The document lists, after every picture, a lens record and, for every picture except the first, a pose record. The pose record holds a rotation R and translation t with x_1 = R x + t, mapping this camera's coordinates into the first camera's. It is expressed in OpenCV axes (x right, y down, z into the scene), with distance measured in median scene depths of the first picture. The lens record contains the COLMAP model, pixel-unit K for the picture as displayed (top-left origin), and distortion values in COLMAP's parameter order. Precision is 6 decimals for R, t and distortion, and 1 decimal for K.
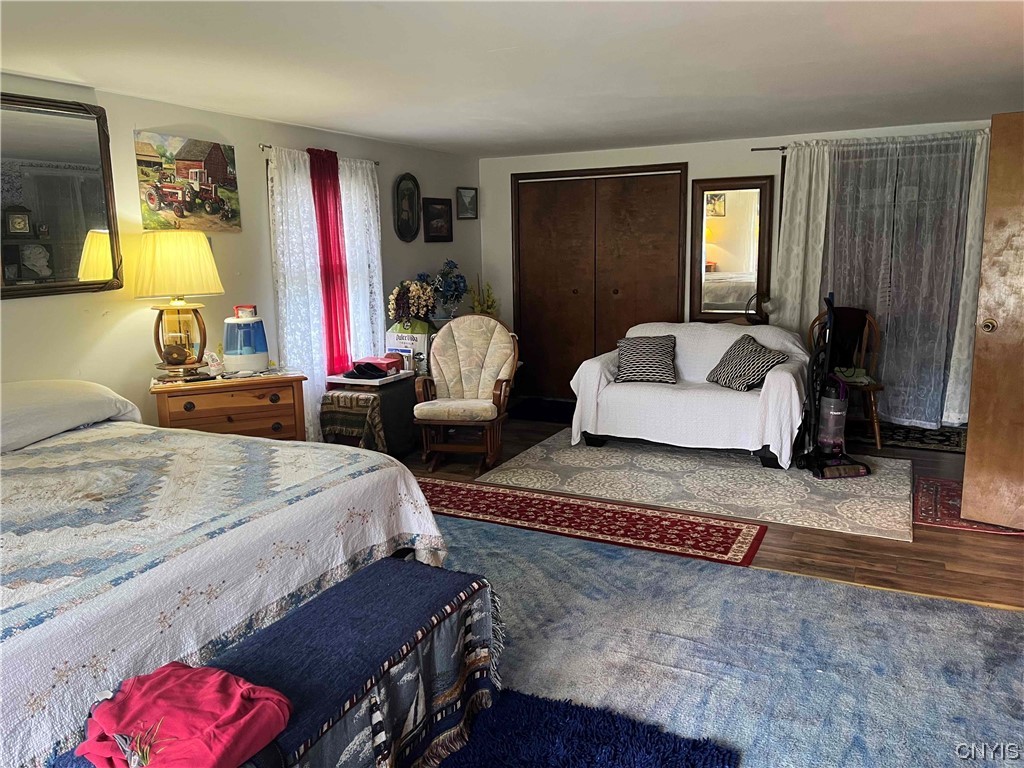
lens RADIAL K [[788.8, 0, 504.1], [0, 788.8, 385.3], [0, 0, 1]] dist [0.082485, -0.108011]
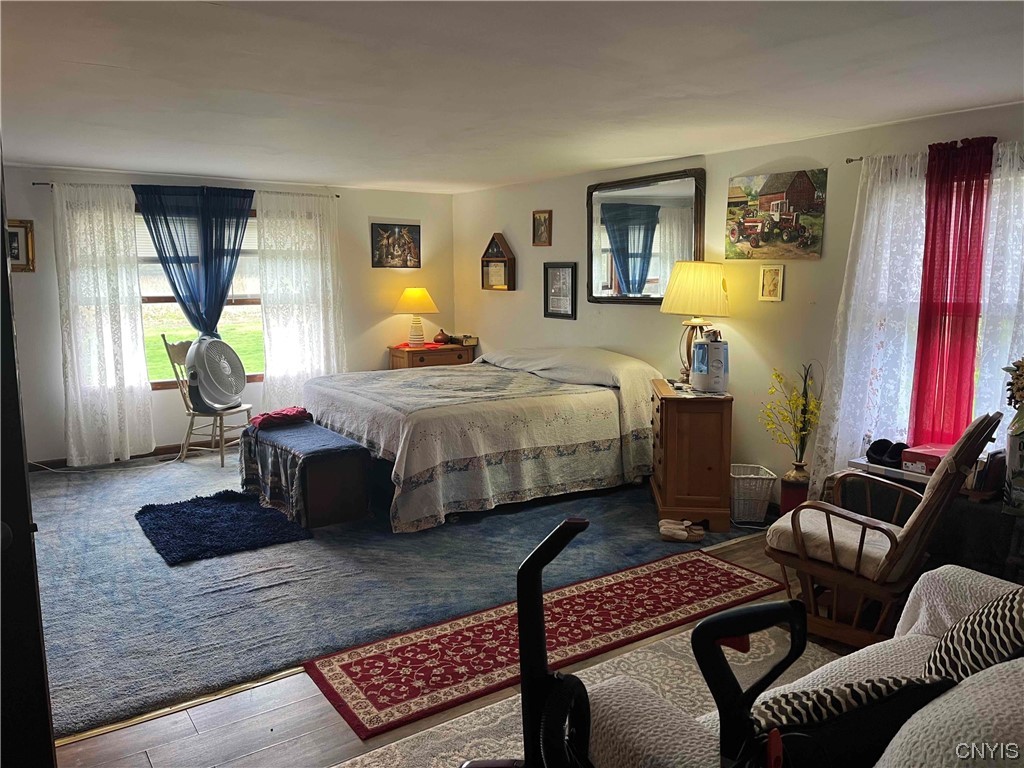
lens RADIAL K [[788.8, 0, 506.5], [0, 788.8, 379.6], [0, 0, 1]] dist [0.082485, -0.108011]
pose [[-0.496089, 0.141453, -0.856672, 0.749944], [-0.141208, 0.960361, 0.240346, -0.254888], [0.856713, 0.240202, -0.456450, 1.271716]]
